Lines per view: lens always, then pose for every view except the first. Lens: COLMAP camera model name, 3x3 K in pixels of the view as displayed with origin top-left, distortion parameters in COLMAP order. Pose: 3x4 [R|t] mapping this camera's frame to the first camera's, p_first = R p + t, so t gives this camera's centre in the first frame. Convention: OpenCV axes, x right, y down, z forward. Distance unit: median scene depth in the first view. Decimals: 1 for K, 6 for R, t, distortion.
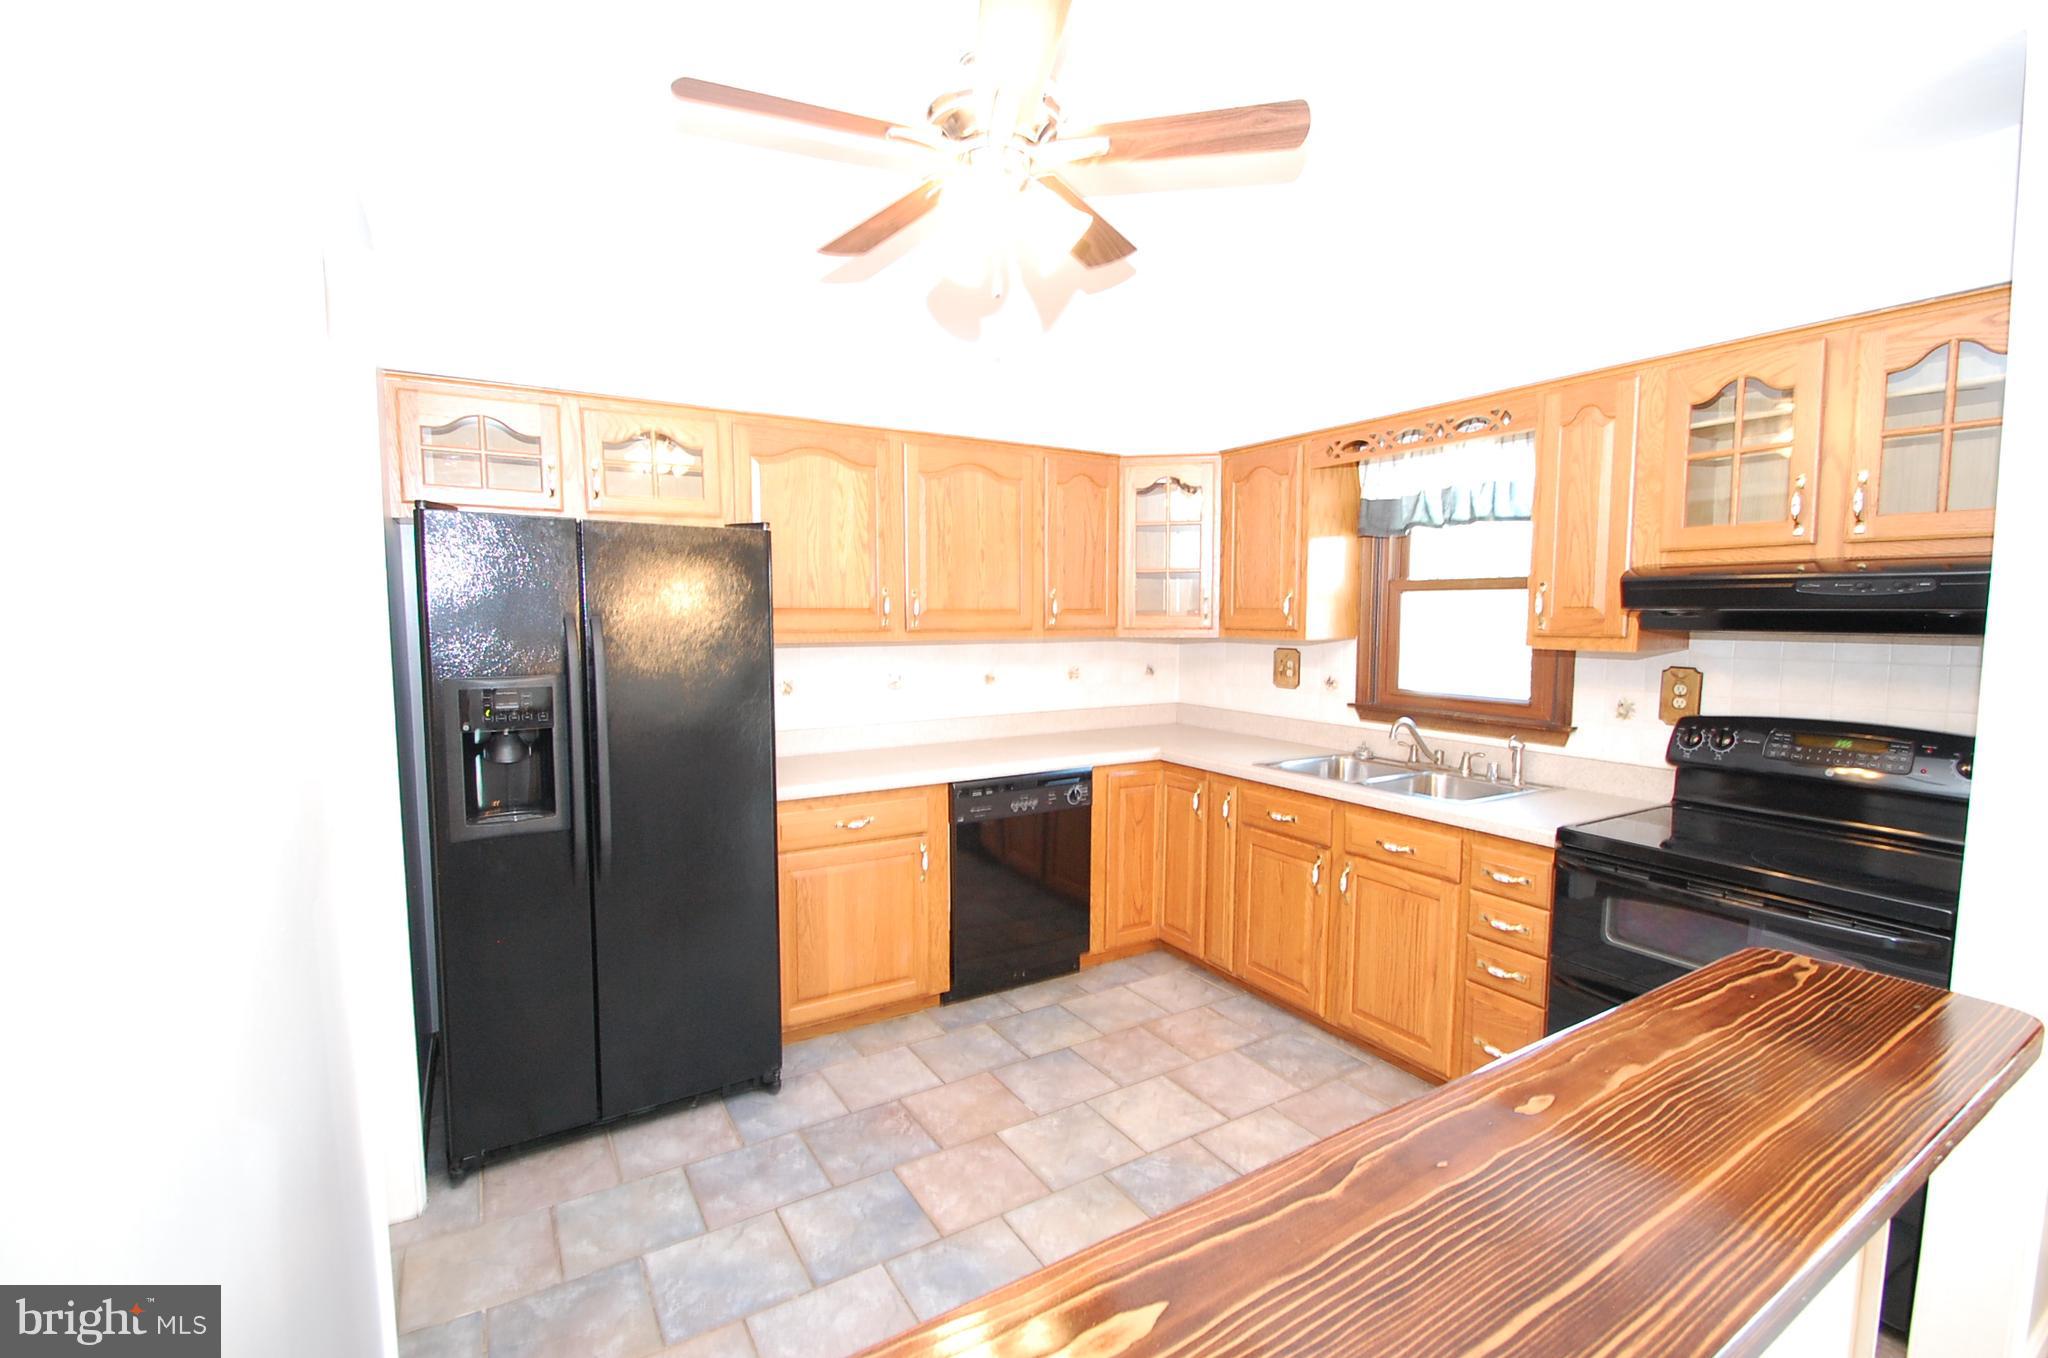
lens RADIAL K [[898.8, 0, 1034.9], [0, 898.8, 688.3], [0, 0, 1]] dist [0.012785, -0.019450]
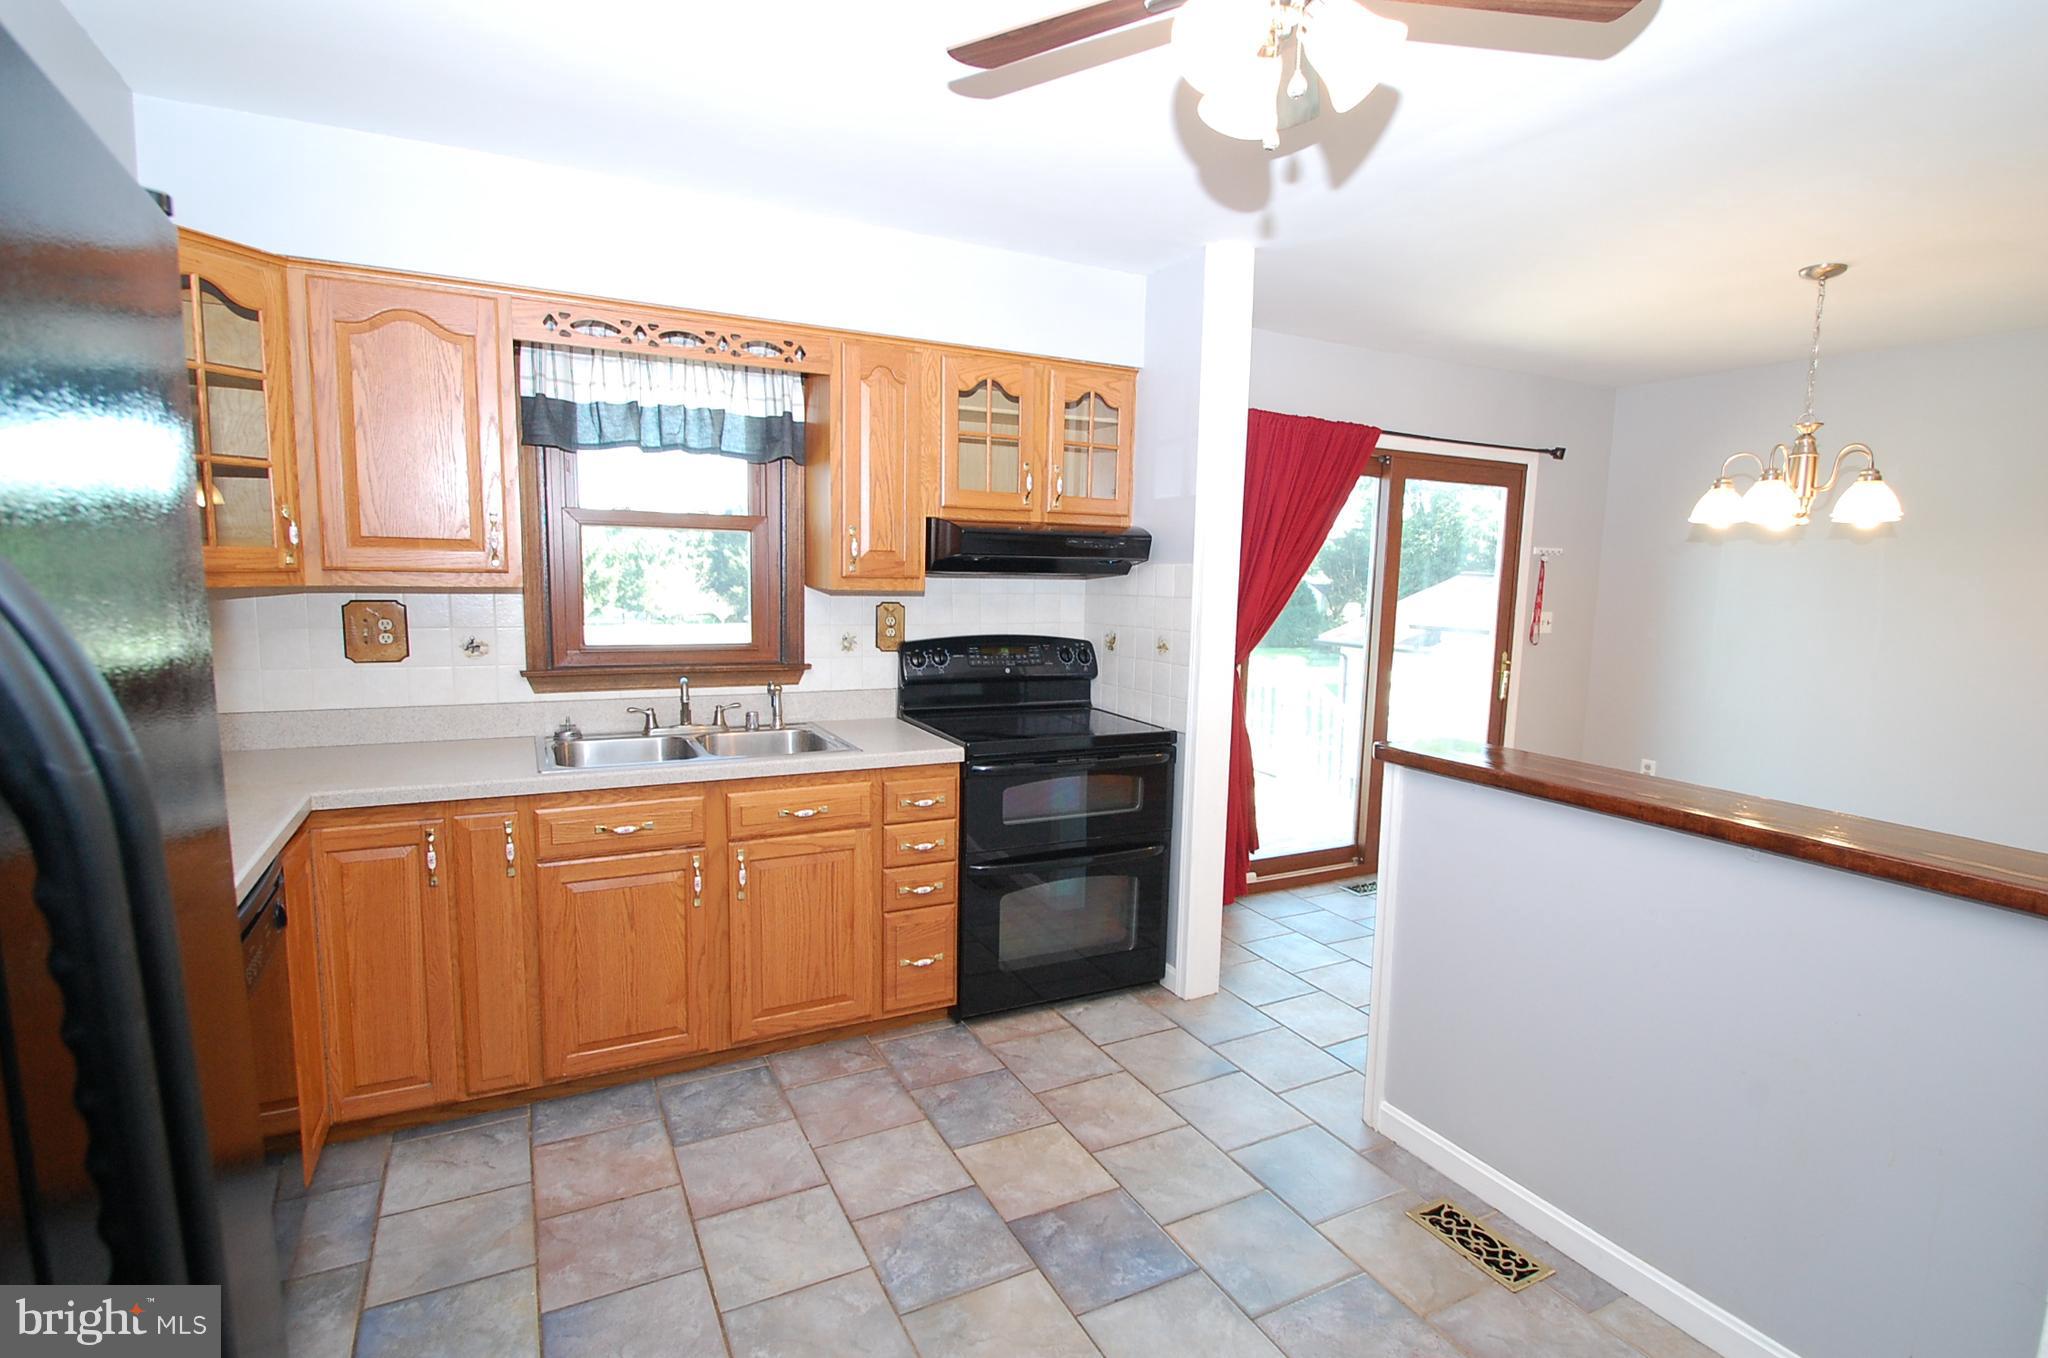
lens RADIAL K [[993.1, 0, 1029.3], [0, 993.1, 686.1], [0, 0, 1]] dist [-0.001554, -0.000623]
pose [[0.066486, -0.118429, 0.990734, -0.480128], [0.063658, 0.991412, 0.114238, -0.042514], [-0.995755, 0.055473, 0.073454, 0.585618]]
